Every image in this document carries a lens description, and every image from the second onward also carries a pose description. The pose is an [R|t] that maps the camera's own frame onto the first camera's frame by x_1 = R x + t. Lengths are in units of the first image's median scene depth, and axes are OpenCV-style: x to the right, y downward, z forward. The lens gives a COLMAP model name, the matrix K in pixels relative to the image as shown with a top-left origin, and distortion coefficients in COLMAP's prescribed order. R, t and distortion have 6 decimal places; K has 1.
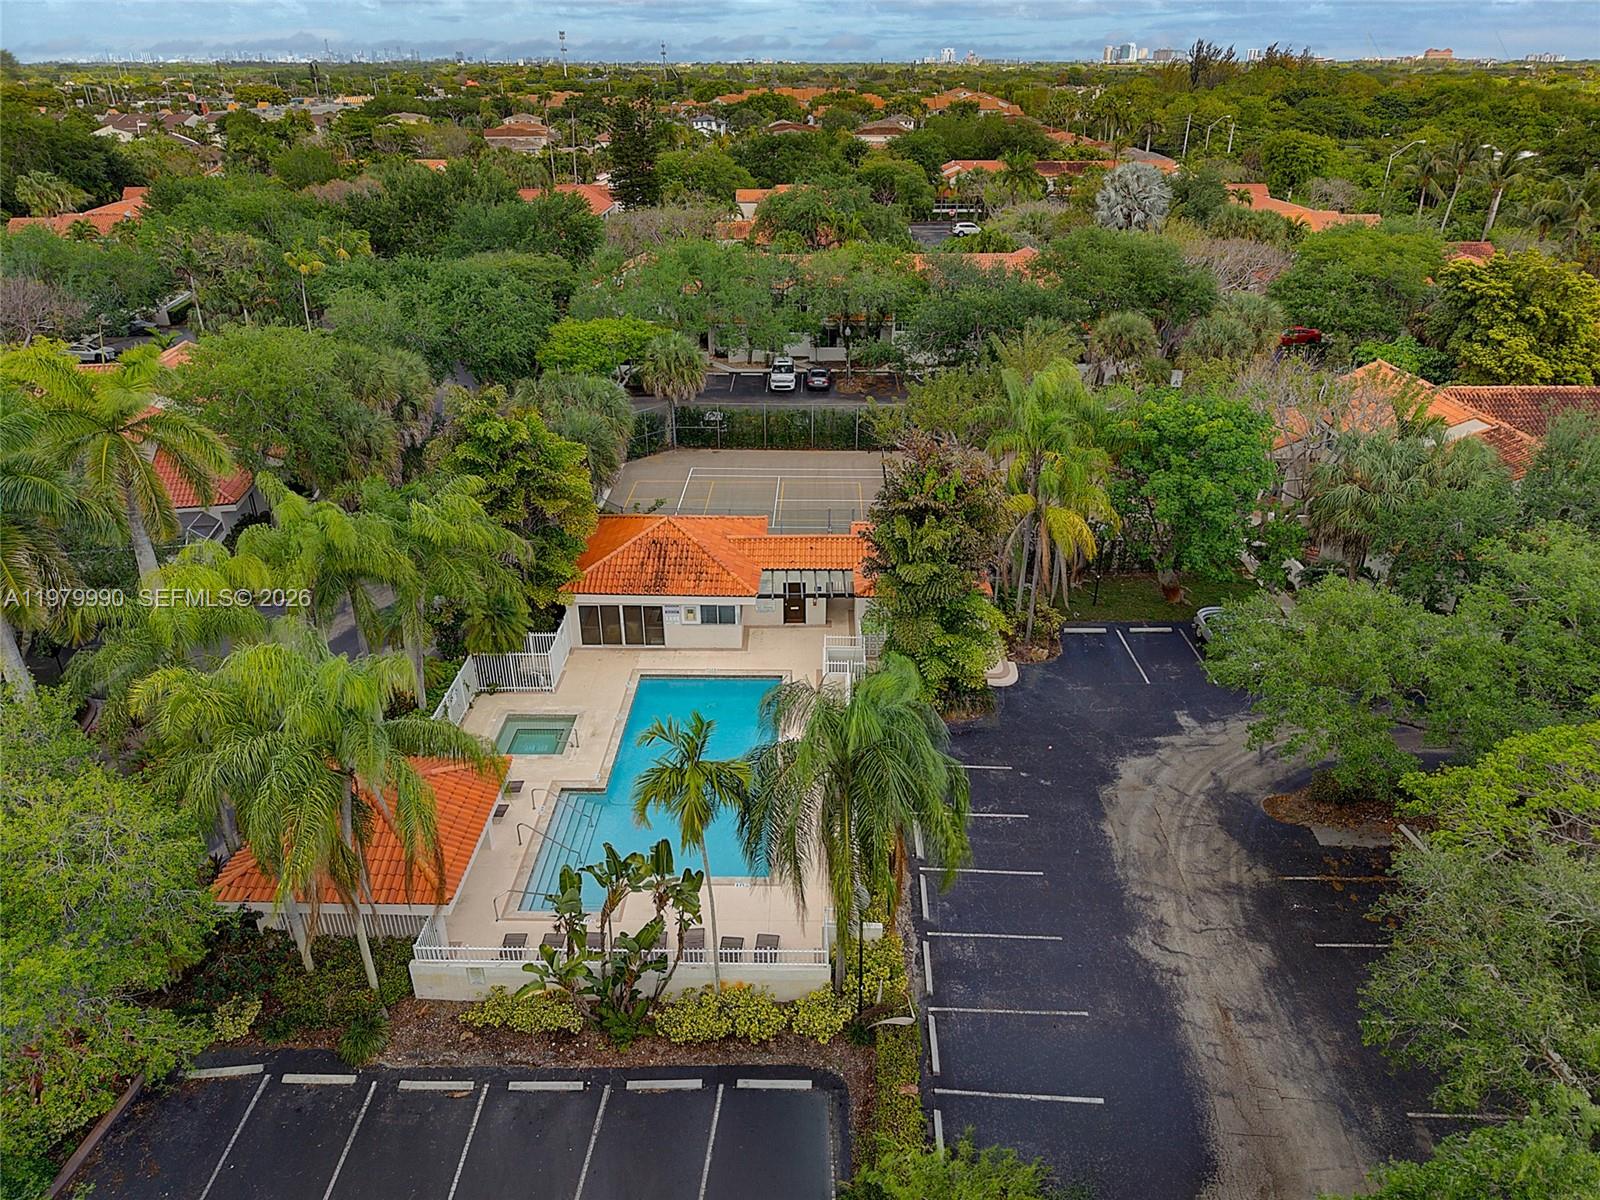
lens RADIAL K [[1112.0, 0, 794.3], [0, 1112.0, 599.4], [0, 0, 1]] dist [0.160016, -0.168753]
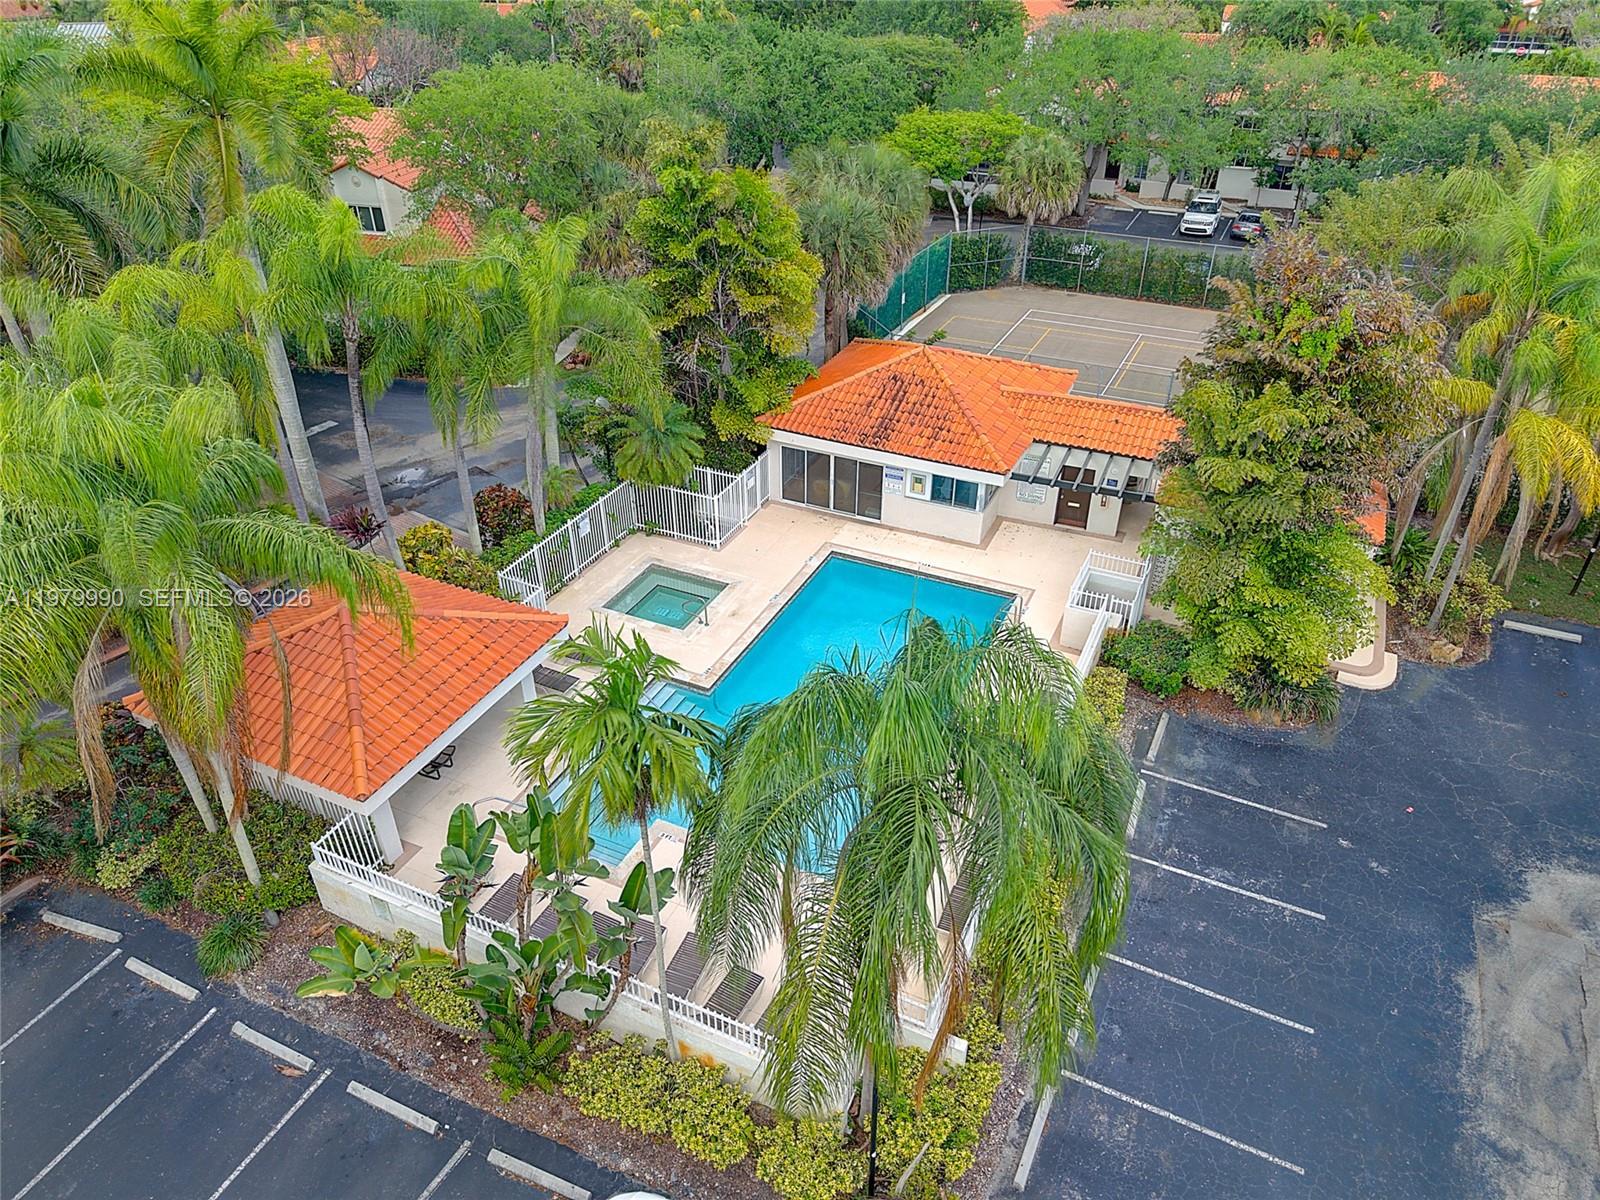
lens RADIAL K [[1097.1, 0, 800.0], [0, 1097.1, 600.0], [0, 0, 1]] dist [0.020620, -0.002856]
pose [[0.913230, 0.221265, -0.342130, 0.098504], [-0.183086, 0.972996, 0.140561, 0.000725], [0.363993, -0.065725, 0.929080, 0.315068]]
